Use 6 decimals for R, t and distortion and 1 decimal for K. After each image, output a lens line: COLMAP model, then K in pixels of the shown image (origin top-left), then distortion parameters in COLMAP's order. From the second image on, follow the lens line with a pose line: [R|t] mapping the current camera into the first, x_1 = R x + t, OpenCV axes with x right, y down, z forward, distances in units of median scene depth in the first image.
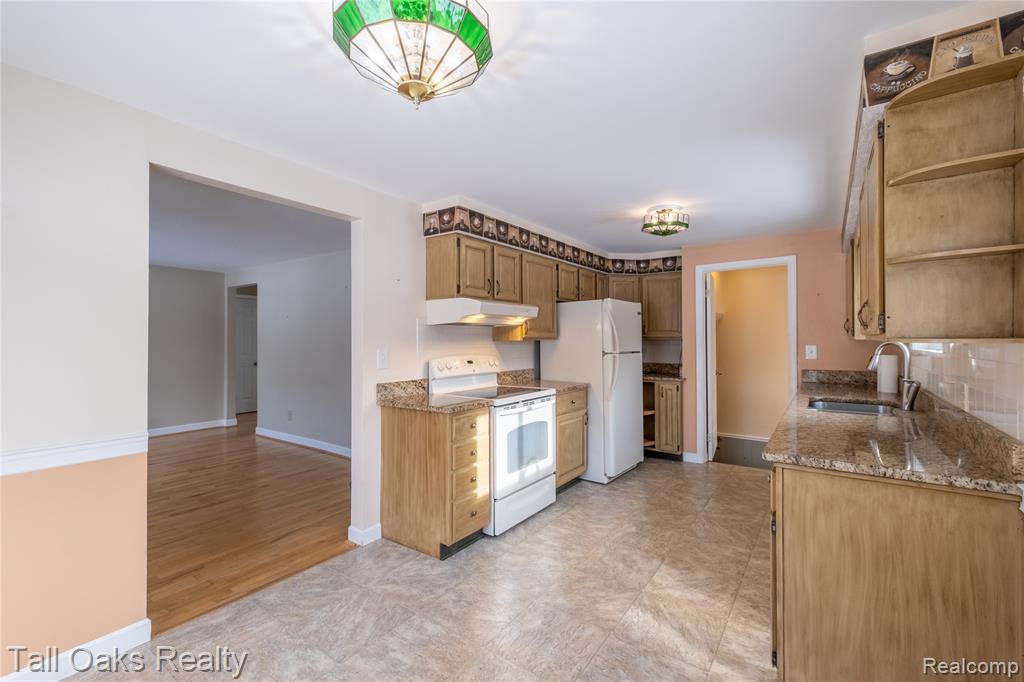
lens RADIAL K [[441.1, 0, 516.7], [0, 441.1, 339.5], [0, 0, 1]] dist [0.016398, -0.003487]
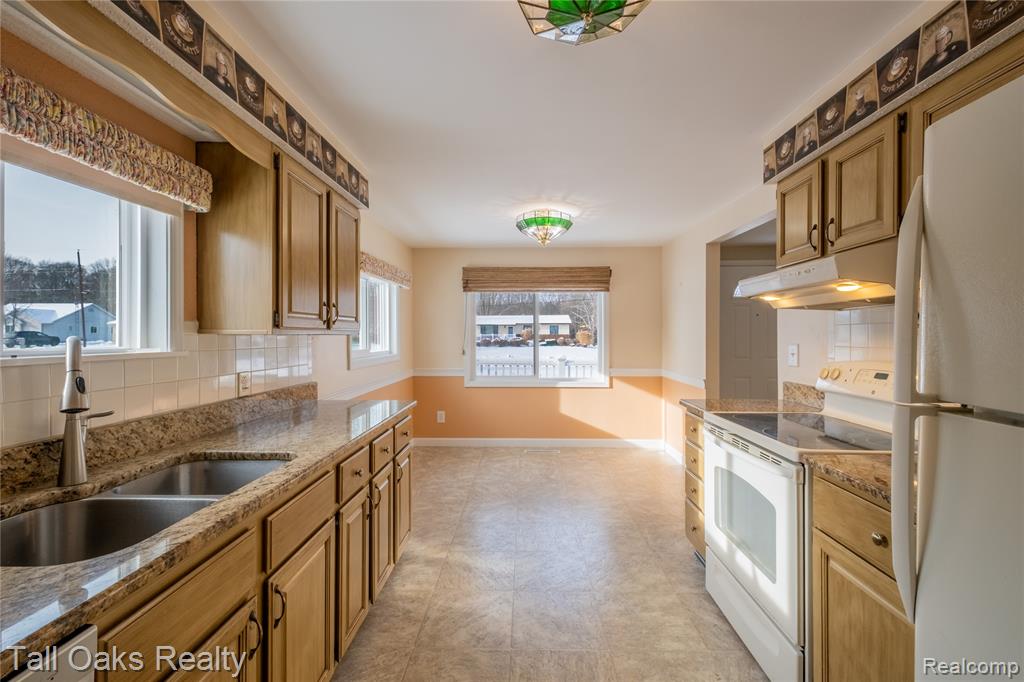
lens RADIAL K [[441.1, 0, 513.8], [0, 441.1, 337.1], [0, 0, 1]] dist [0.016398, -0.003487]
pose [[-0.830784, 0.008051, -0.556536, 0.532860], [0.004322, 0.999959, 0.008015, 0.000111], [0.556578, 0.004253, -0.830785, 1.174644]]
